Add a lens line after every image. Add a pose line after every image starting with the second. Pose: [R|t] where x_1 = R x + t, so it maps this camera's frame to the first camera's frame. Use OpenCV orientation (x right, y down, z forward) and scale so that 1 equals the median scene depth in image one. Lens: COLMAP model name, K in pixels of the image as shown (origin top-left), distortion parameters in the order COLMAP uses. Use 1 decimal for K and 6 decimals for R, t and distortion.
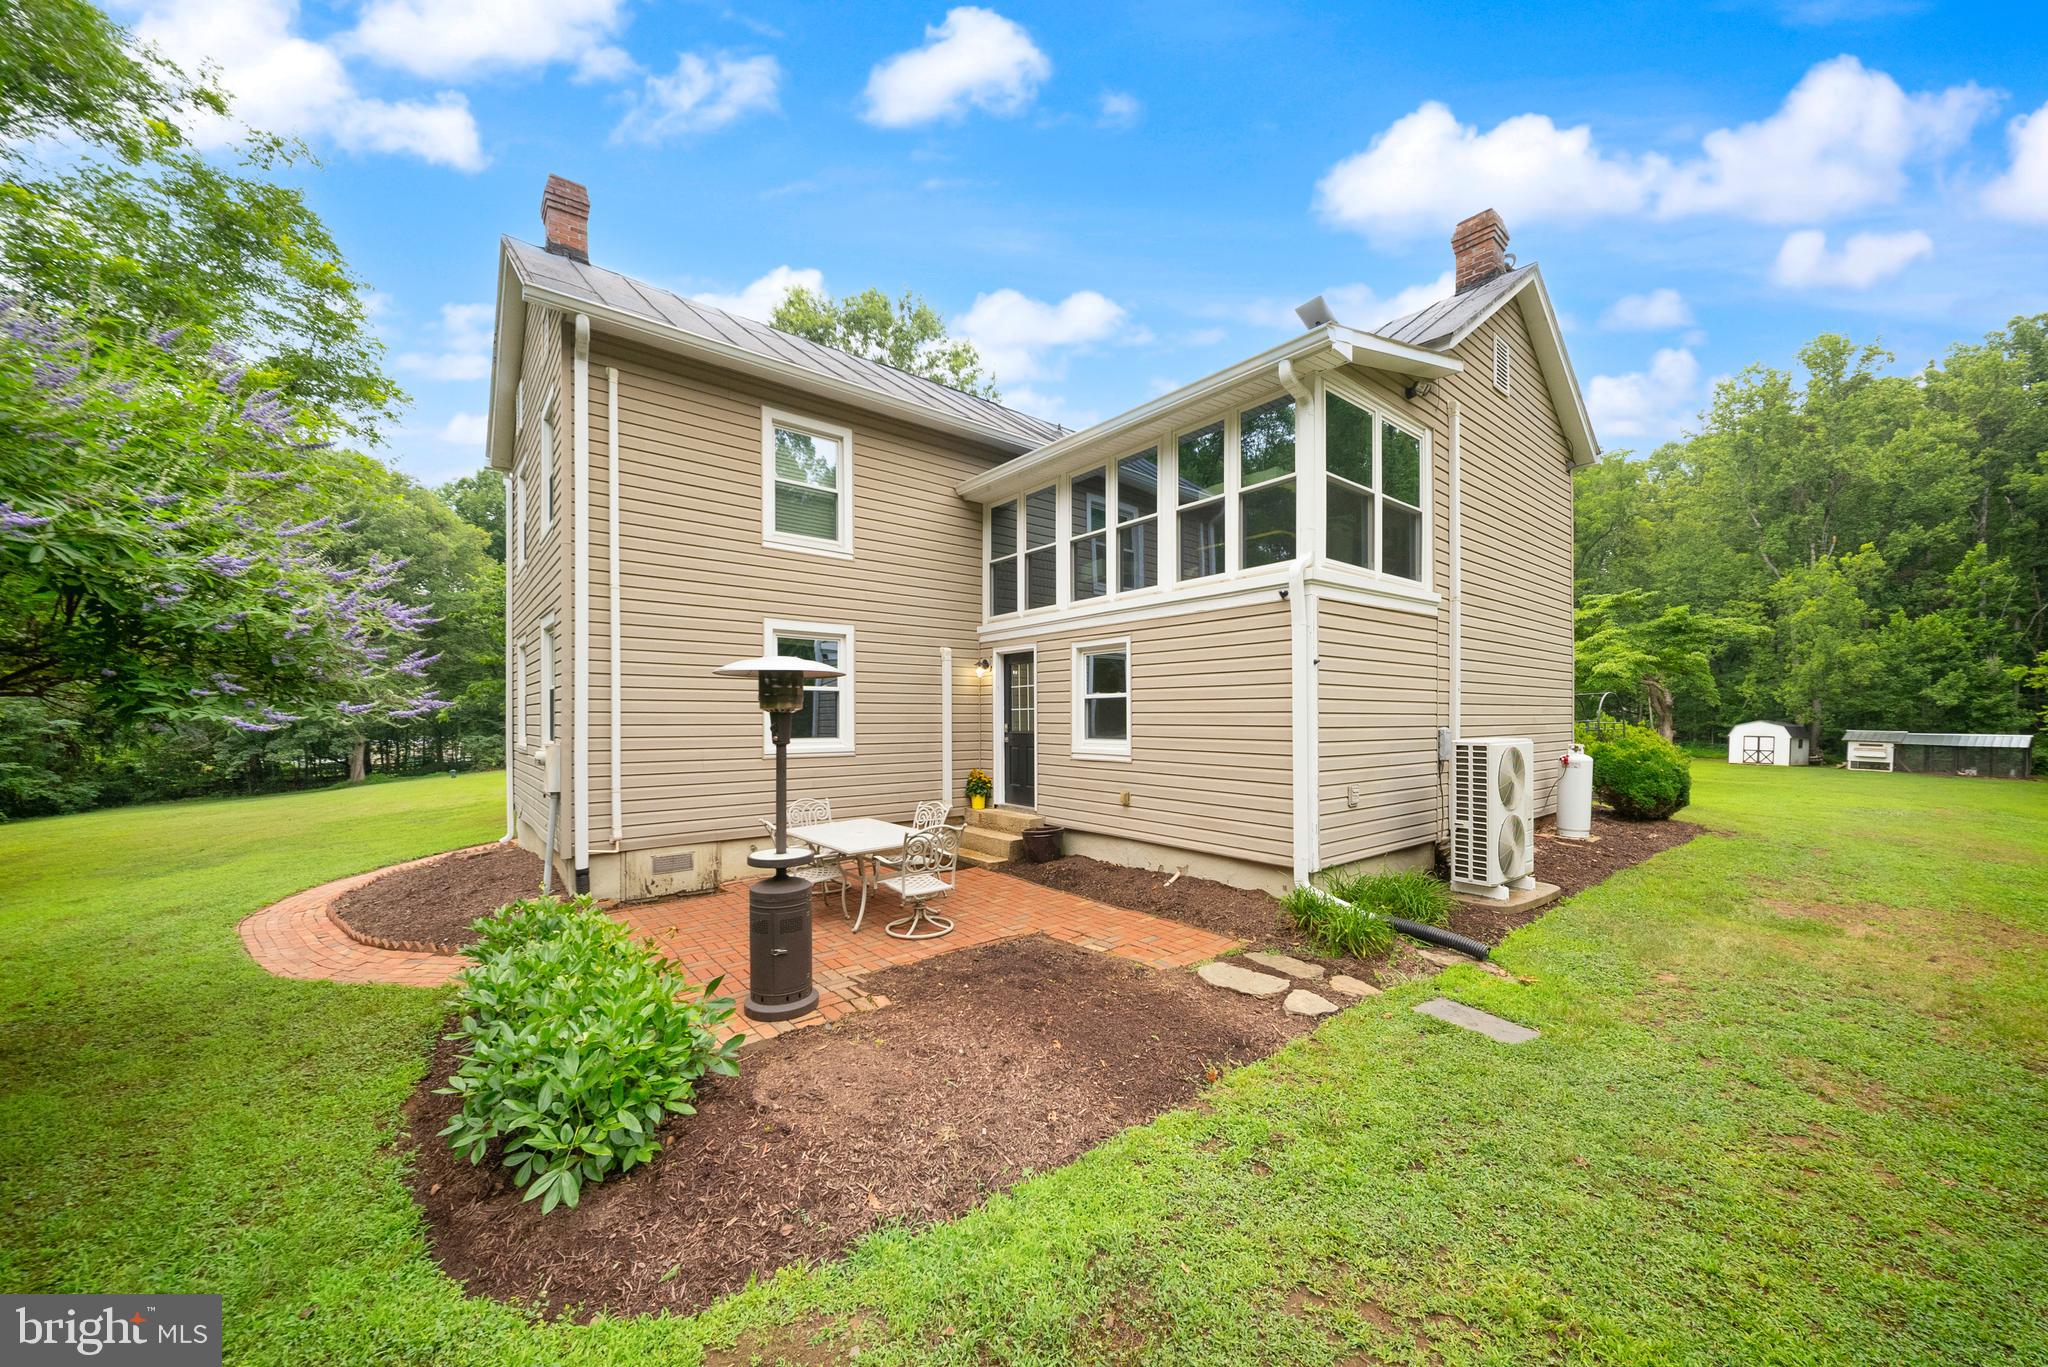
lens RADIAL K [[714.0, 0, 1066.4], [0, 714.0, 724.1], [0, 0, 1]] dist [-0.011963, -0.000130]
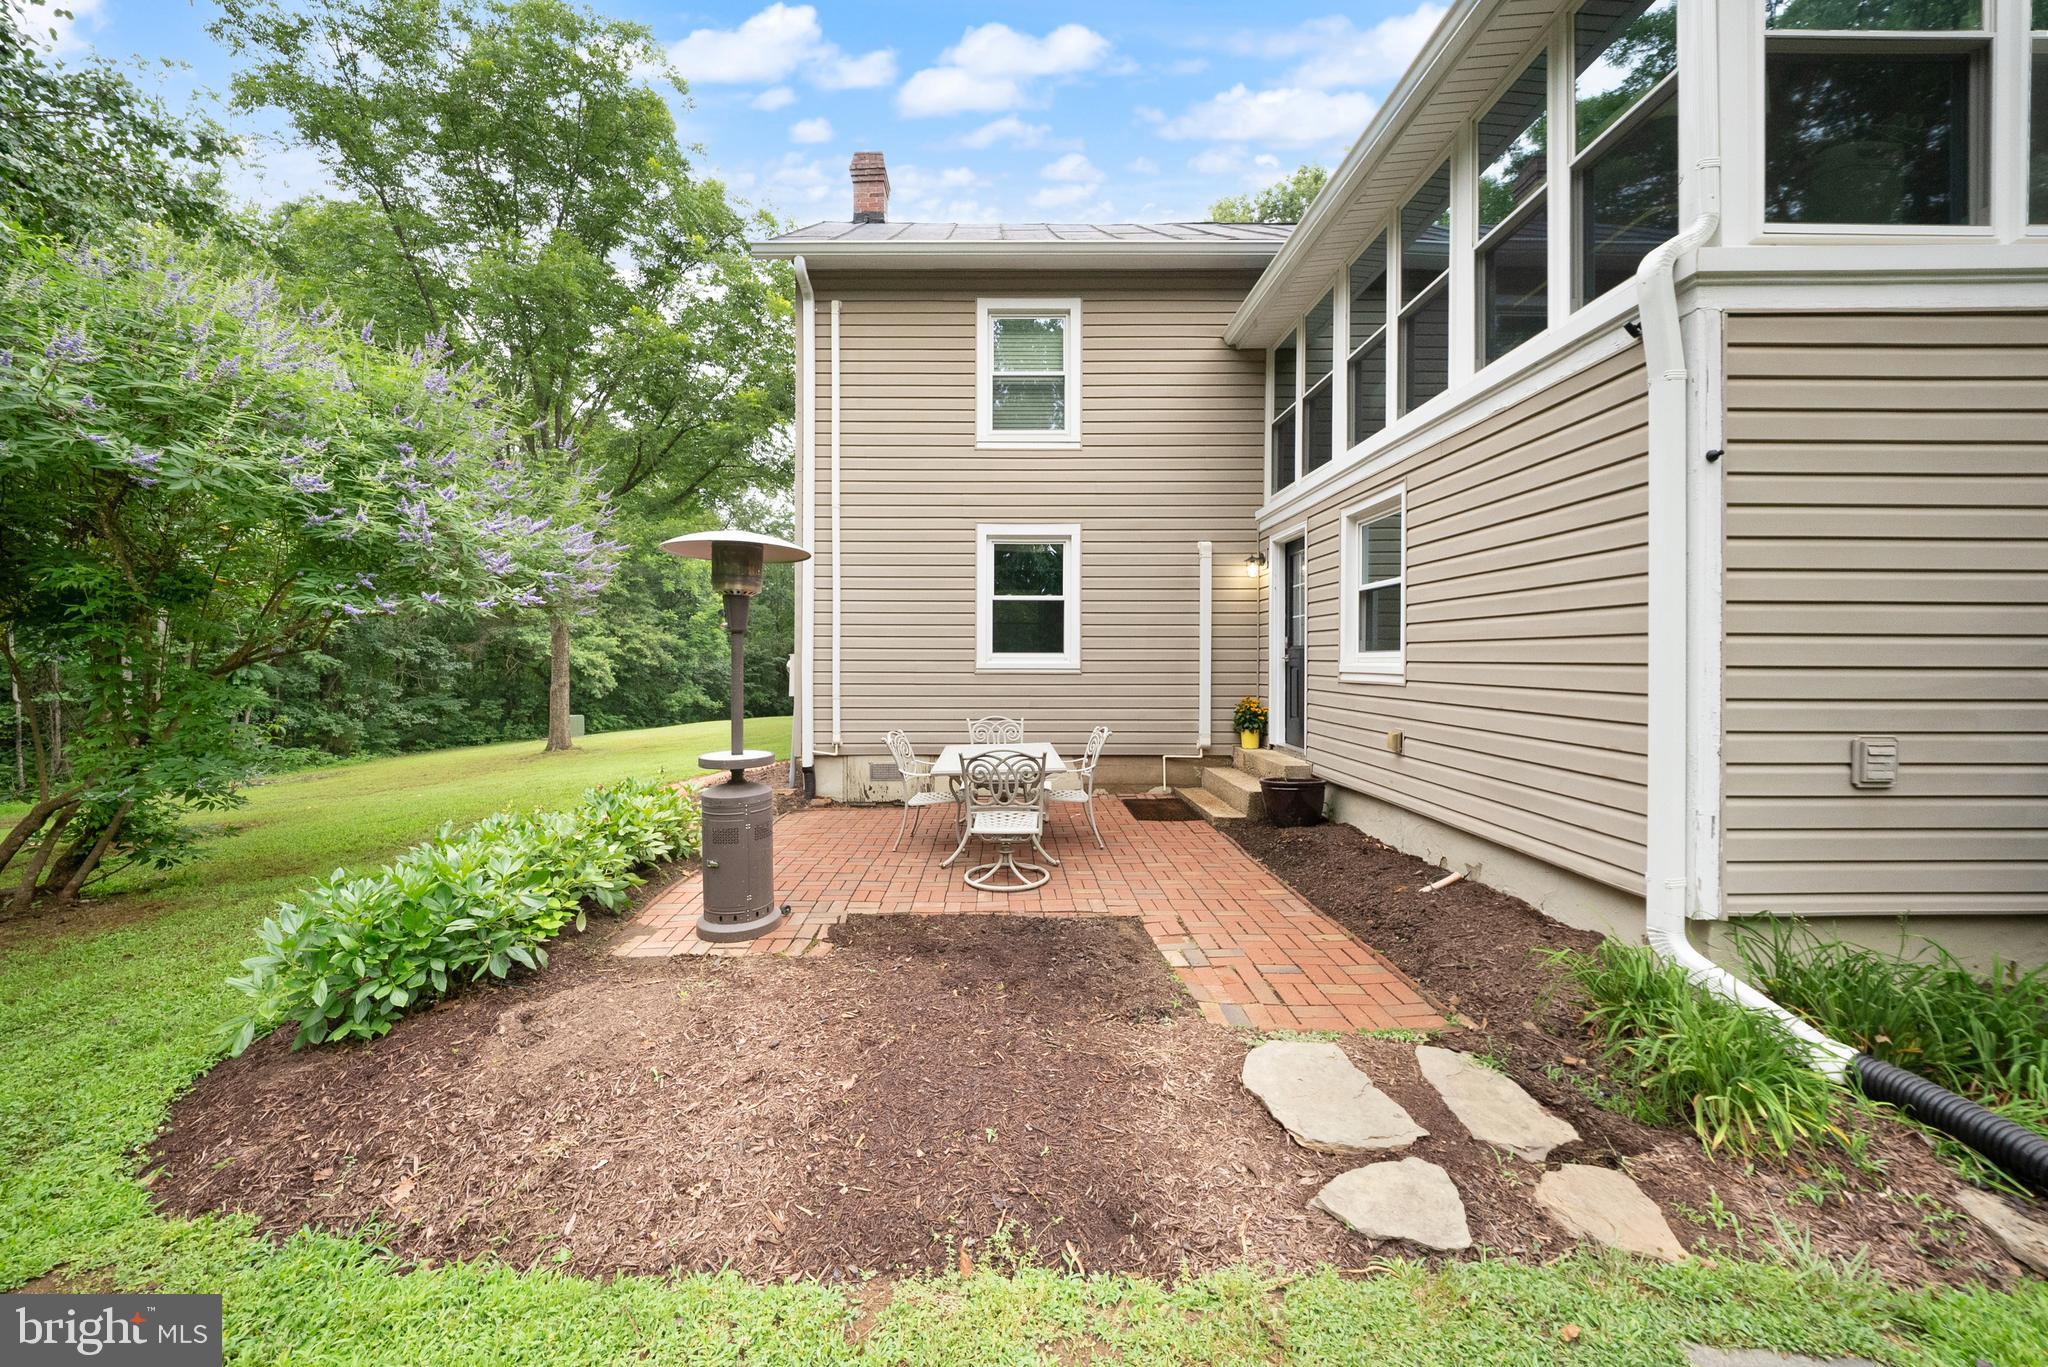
lens RADIAL K [[742.9, 0, 1017.2], [0, 742.9, 673.4], [0, 0, 1]] dist [-0.013945, -0.000273]
pose [[0.759352, 0.010257, -0.650600, 0.268446], [-0.003435, 0.999925, 0.011755, 0.038753], [0.650672, -0.006692, 0.759330, 0.302978]]
